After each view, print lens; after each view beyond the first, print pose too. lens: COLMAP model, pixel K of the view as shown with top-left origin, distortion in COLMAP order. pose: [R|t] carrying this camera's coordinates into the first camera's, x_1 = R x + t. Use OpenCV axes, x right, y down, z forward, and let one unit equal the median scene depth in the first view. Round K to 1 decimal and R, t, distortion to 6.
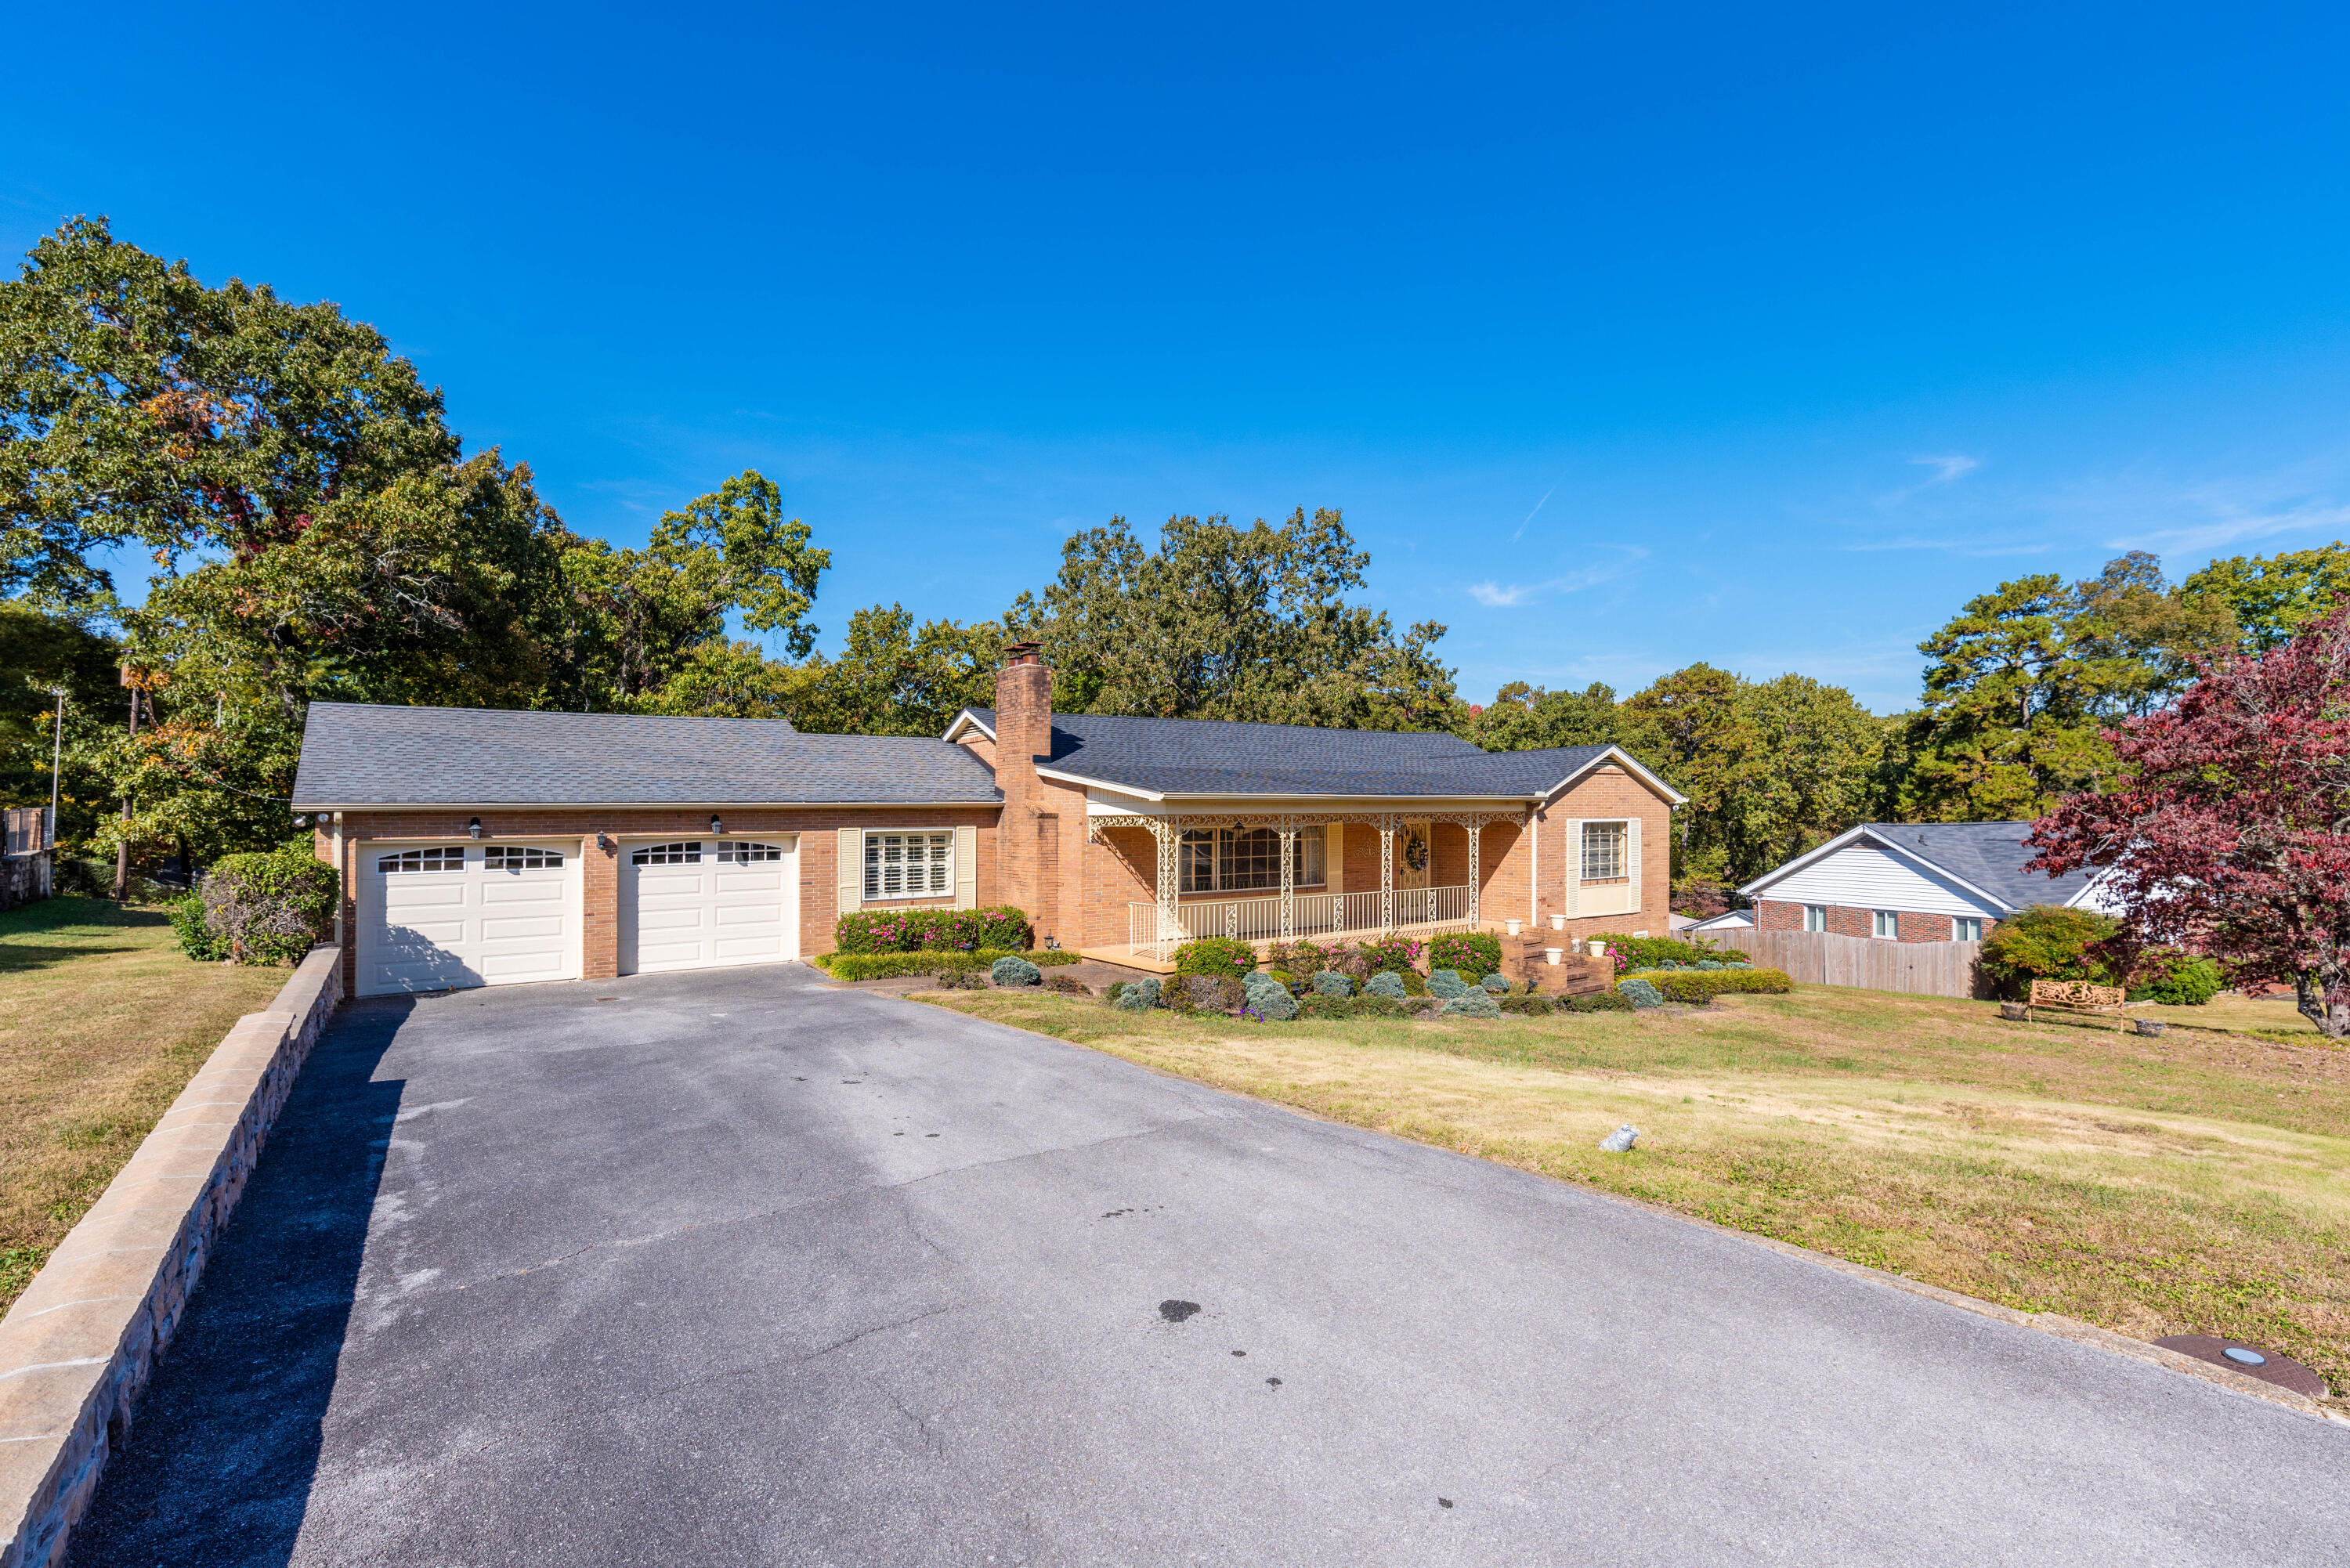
lens RADIAL K [[1087.6, 0, 1175.0], [0, 1087.6, 784.0], [0, 0, 1]] dist [0.000359, 0.000167]
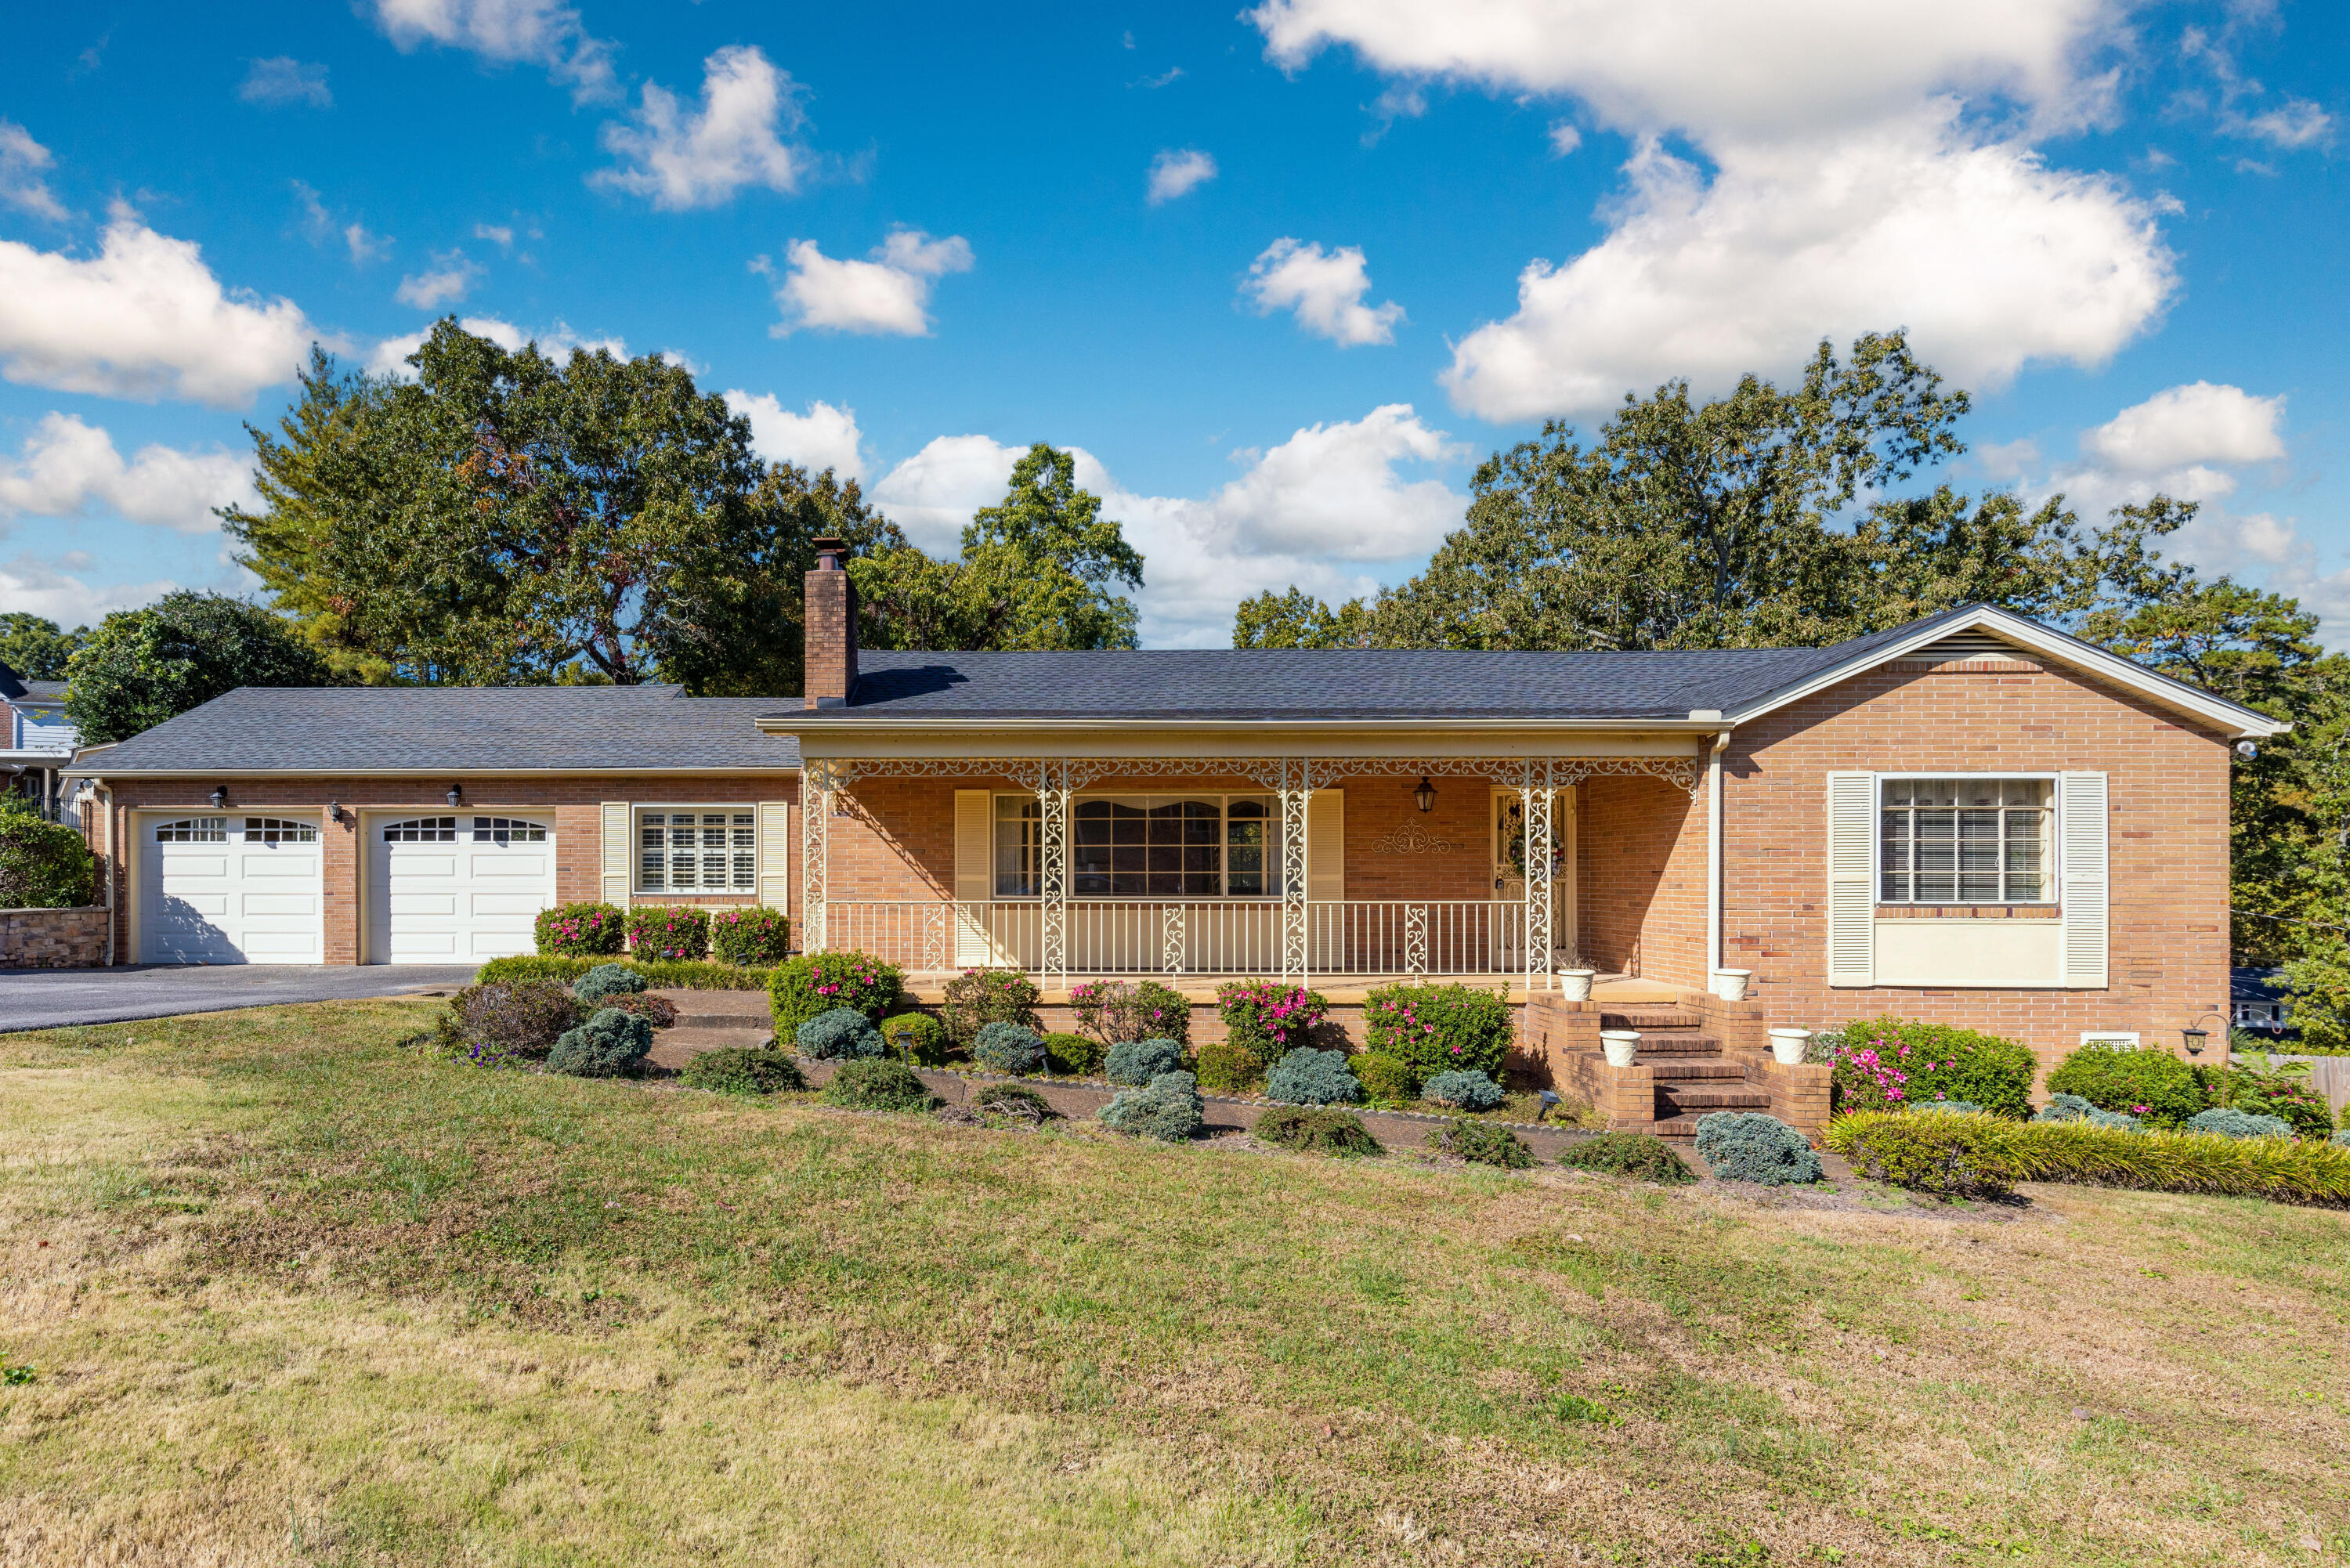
lens RADIAL K [[1240.4, 0, 1174.3], [0, 1240.4, 853.4], [0, 0, 1]] dist [0.001120, 0.000219]
pose [[0.809834, -0.006463, -0.586623, 0.536871], [0.009536, 0.999952, 0.002147, 0.076727], [0.586581, -0.007333, 0.809857, 0.486905]]
